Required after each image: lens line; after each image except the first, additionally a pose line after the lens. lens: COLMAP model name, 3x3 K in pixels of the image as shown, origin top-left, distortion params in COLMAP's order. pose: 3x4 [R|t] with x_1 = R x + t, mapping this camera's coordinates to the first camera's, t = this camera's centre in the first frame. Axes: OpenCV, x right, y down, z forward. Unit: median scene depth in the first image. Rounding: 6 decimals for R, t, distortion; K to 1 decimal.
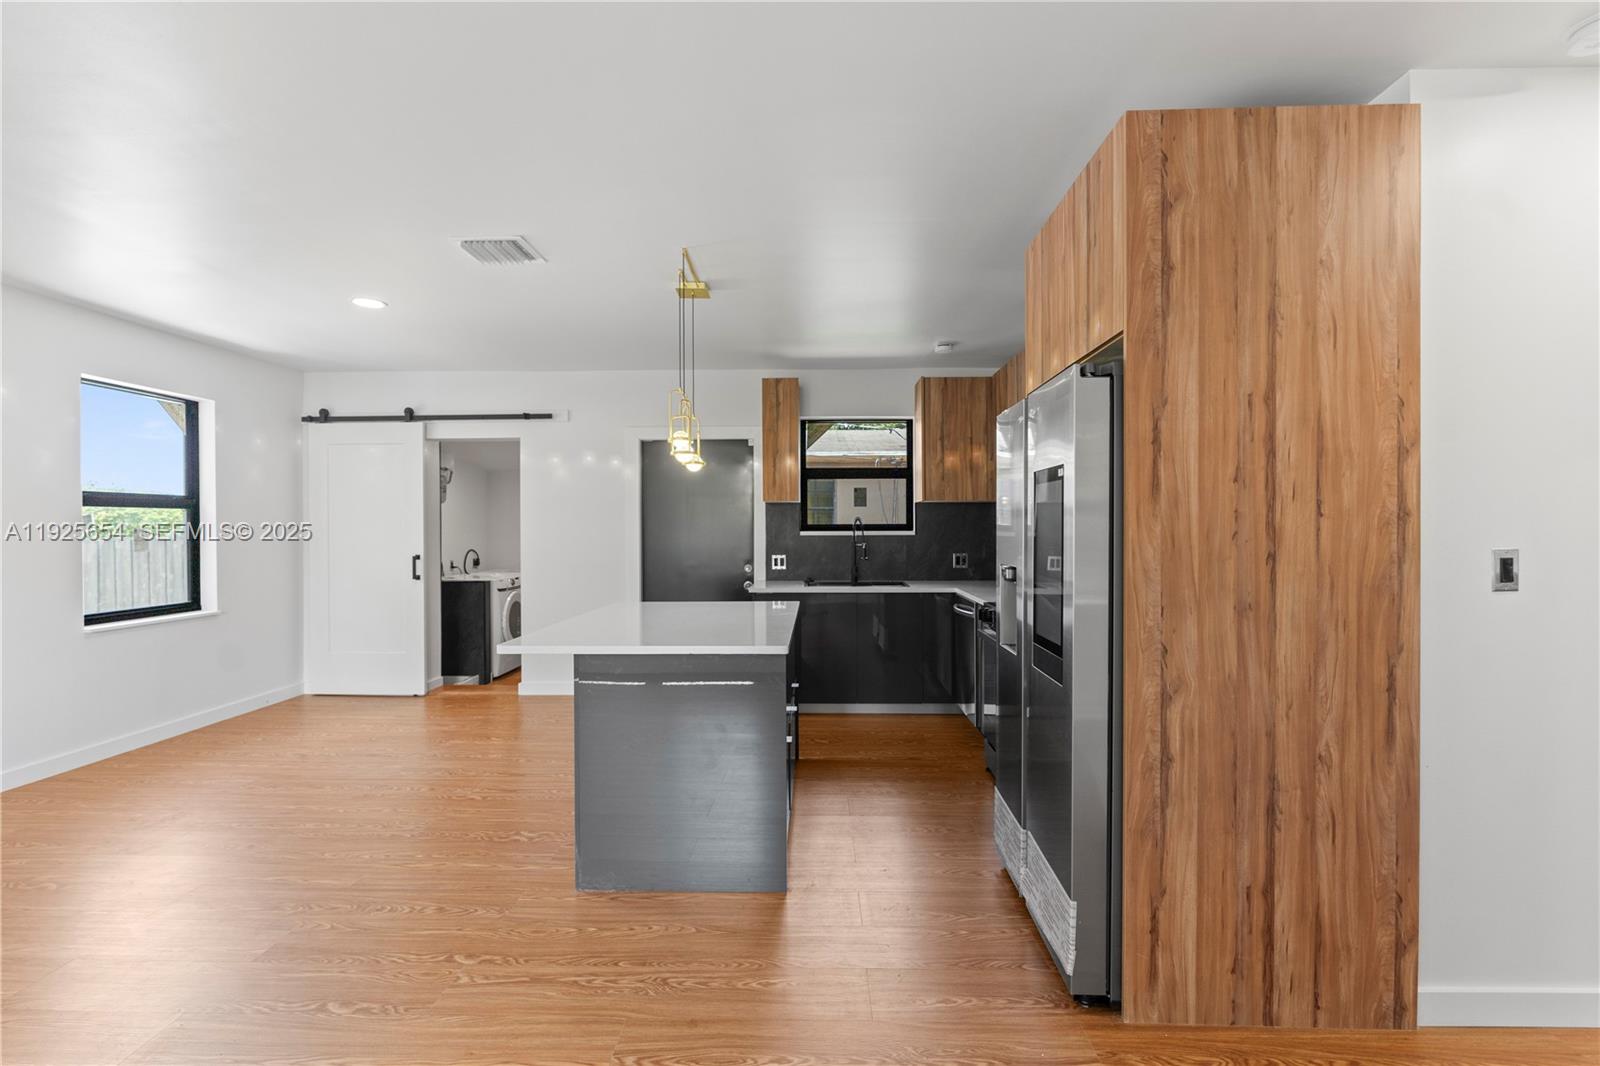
lens RADIAL K [[721.1, 0, 800.5], [0, 721.1, 532.0], [0, 0, 1]] dist [-0.019551, 0.012144]
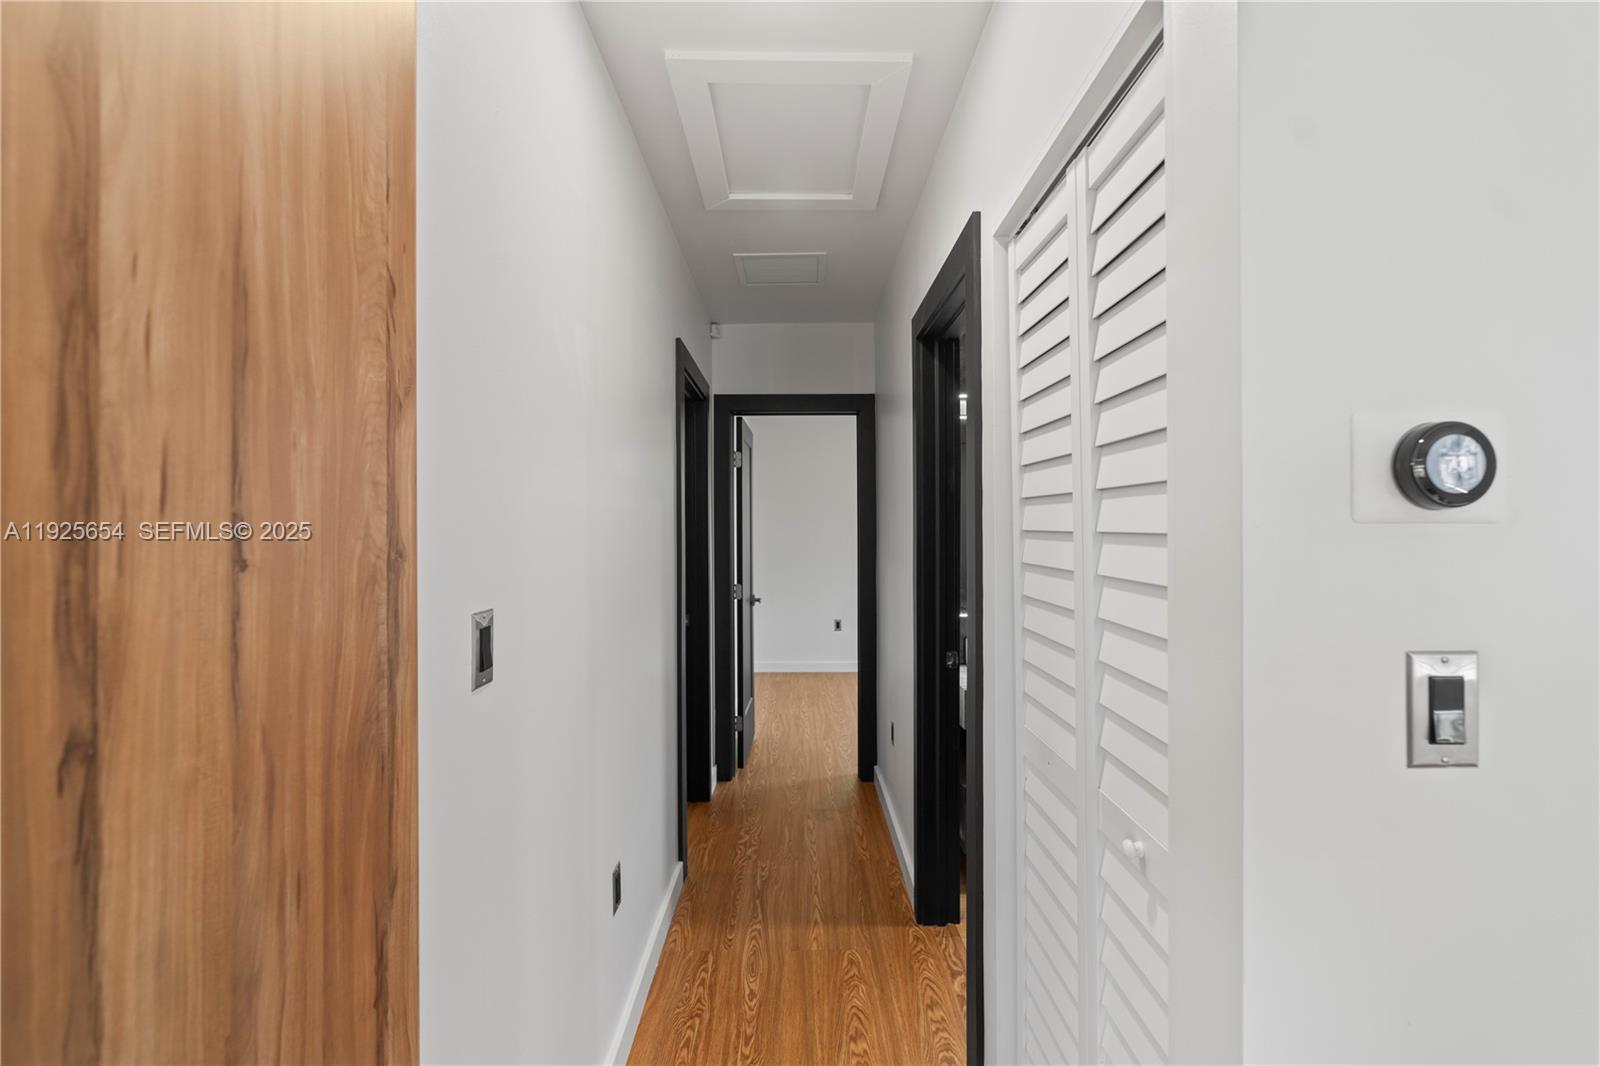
lens RADIAL K [[725.6, 0, 801.5], [0, 725.6, 526.0], [0, 0, 1]] dist [-0.004964, 0.001146]
pose [[-0.019699, 0.011738, 0.999737, 0.213277], [0.015029, 0.999822, -0.011443, -0.017021], [-0.999693, 0.014800, -0.019872, 0.394792]]
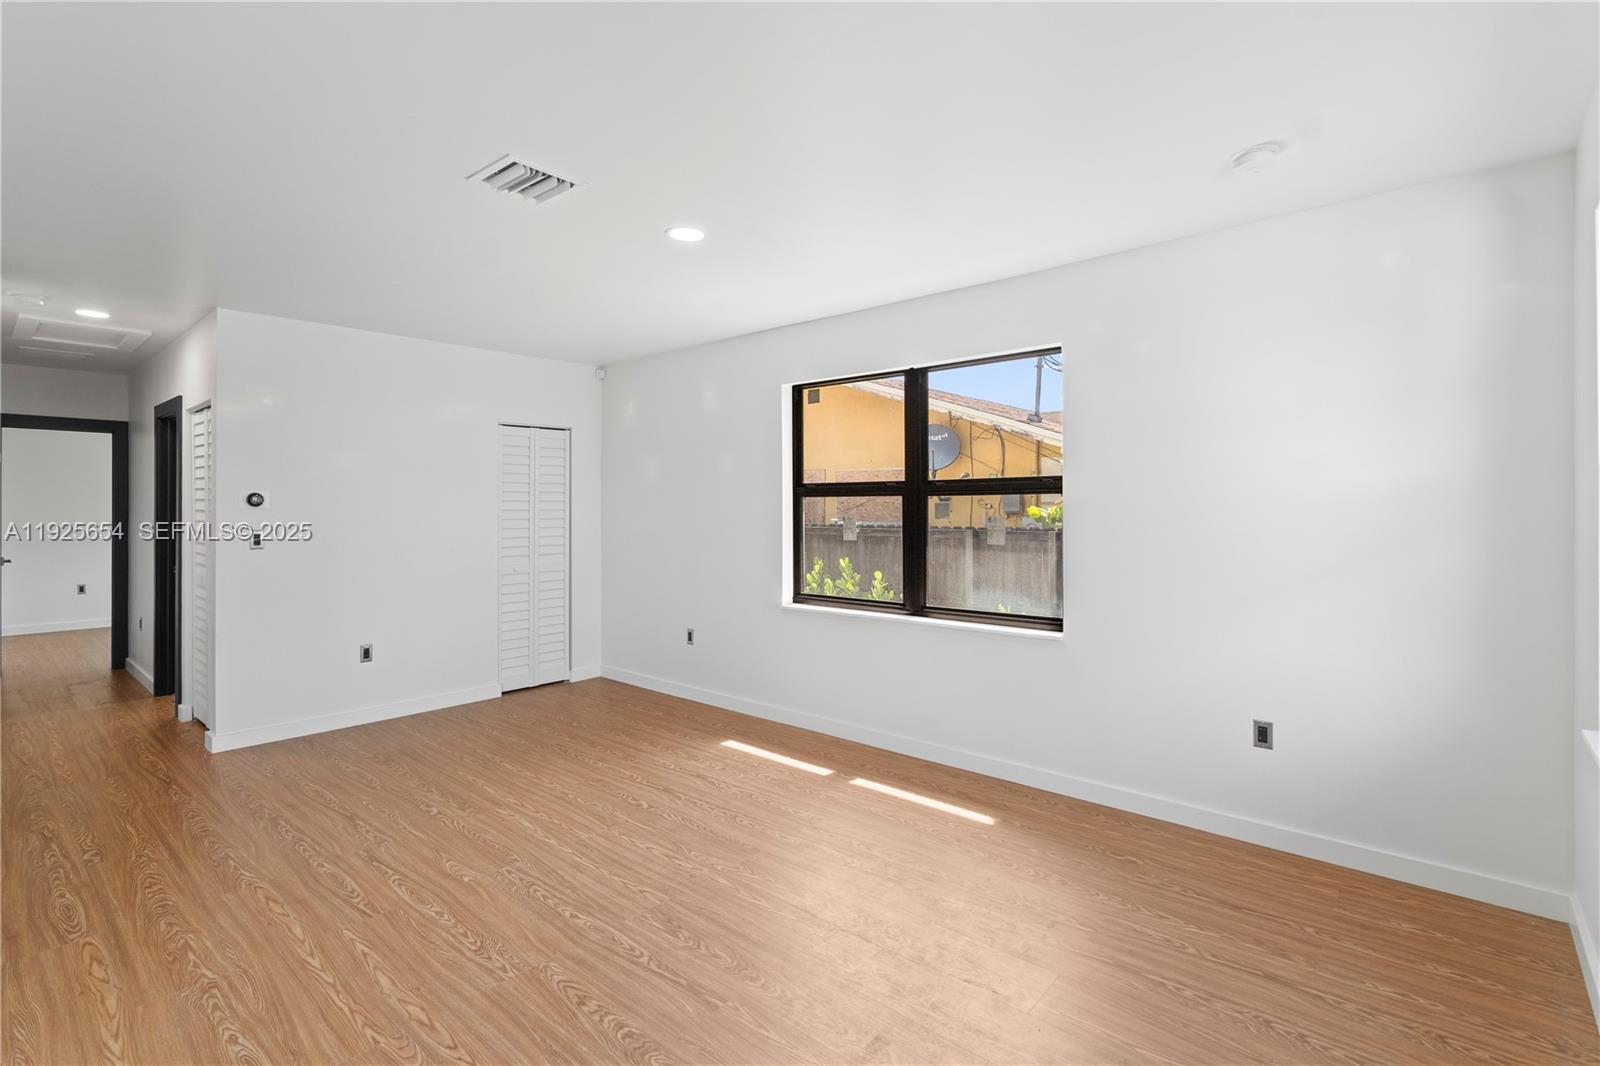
lens RADIAL K [[733.8, 0, 785.3], [0, 733.8, 526.5], [0, 0, 1]] dist [-0.013524, 0.000082]
pose [[-0.757657, -0.010295, 0.652572, -1.007513], [0.011659, 0.999503, 0.029305, -0.016420], [-0.652549, 0.029812, -0.757160, 0.553850]]
